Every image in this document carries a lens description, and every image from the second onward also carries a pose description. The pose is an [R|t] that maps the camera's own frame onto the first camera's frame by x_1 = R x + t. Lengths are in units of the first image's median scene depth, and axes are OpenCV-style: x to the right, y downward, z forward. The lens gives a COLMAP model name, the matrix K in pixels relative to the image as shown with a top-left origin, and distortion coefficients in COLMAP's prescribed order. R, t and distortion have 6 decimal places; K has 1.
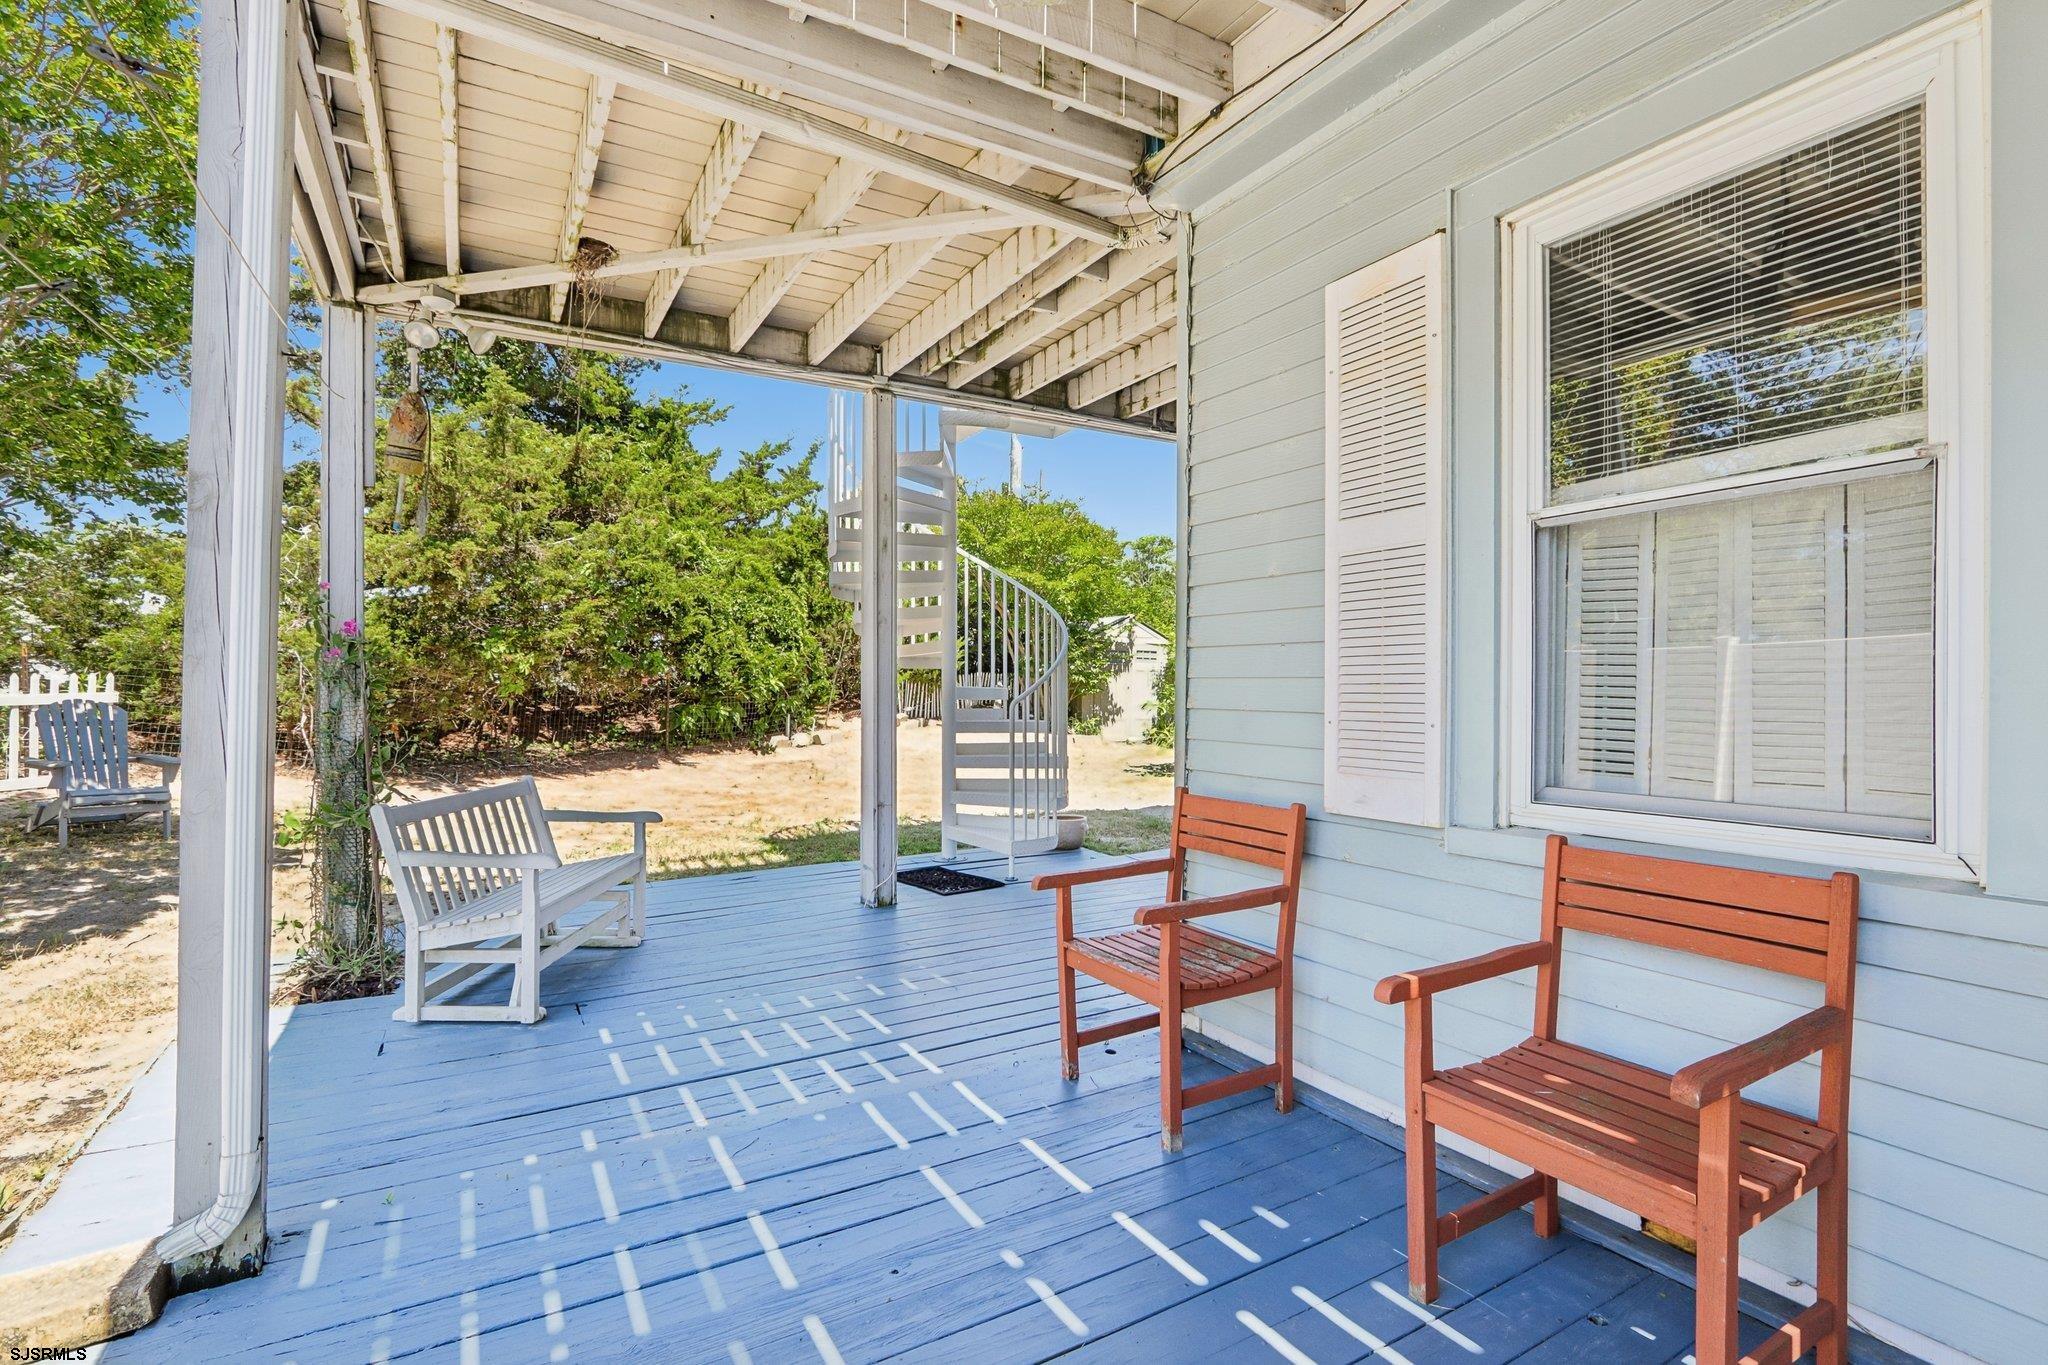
lens RADIAL K [[964.7, 0, 1024.0], [0, 964.7, 682.5], [0, 0, 1]] dist [-0.000461, -0.000003]
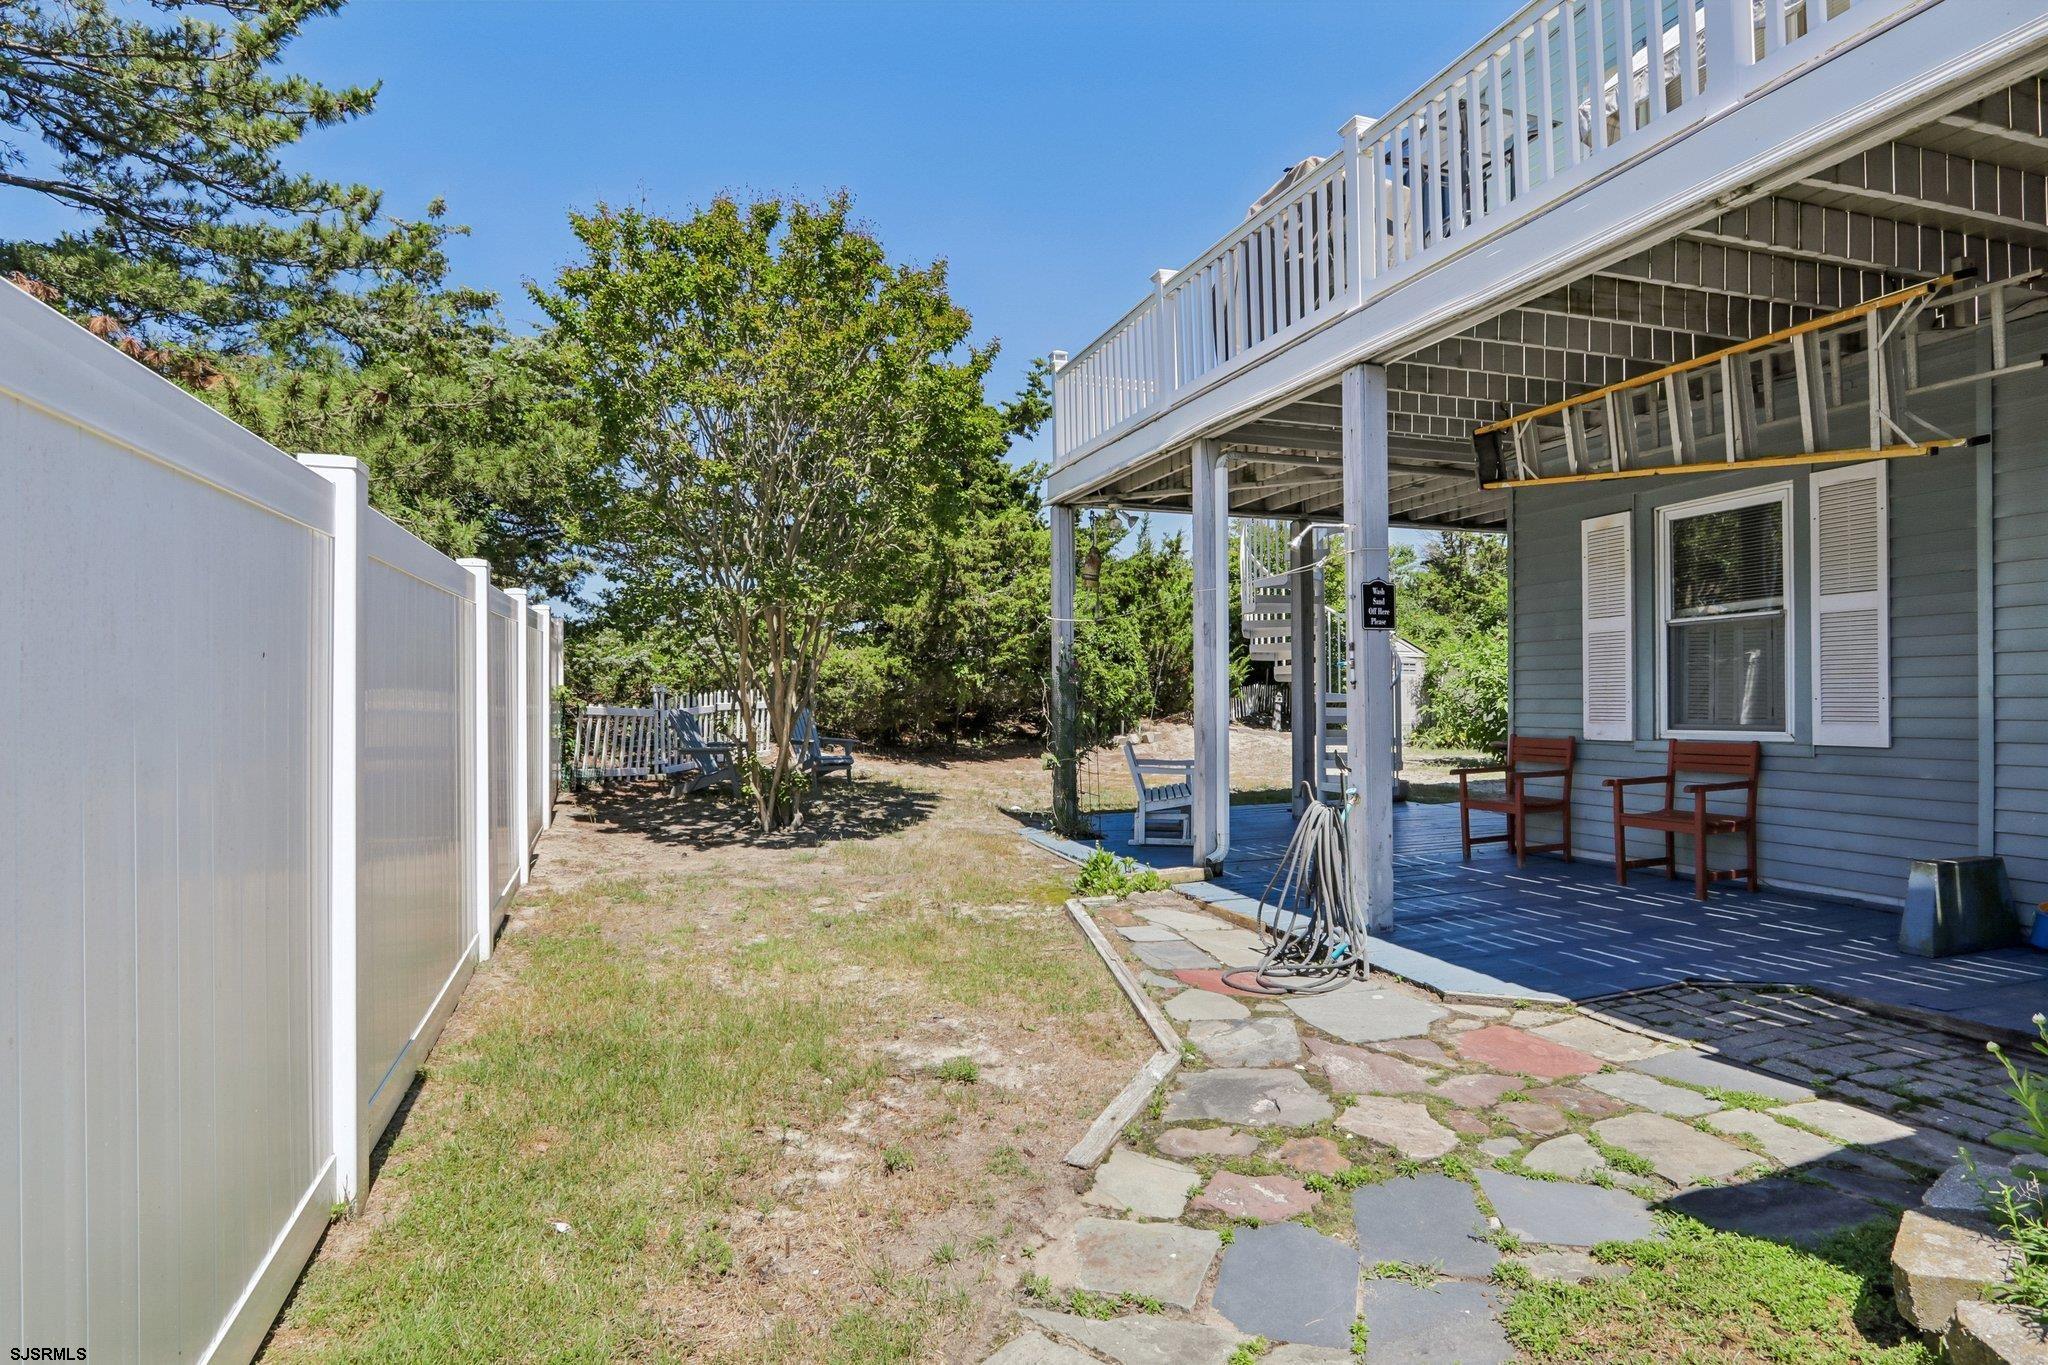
lens RADIAL K [[1085.3, 0, 1024.0], [0, 1085.3, 682.5], [0, 0, 1]] dist [0.022017, 0.000099]
pose [[0.985737, -0.010764, -0.167946, -0.253378], [0.008618, 0.999872, -0.013502, 0.007325], [0.168070, 0.011862, 0.985704, -0.803321]]
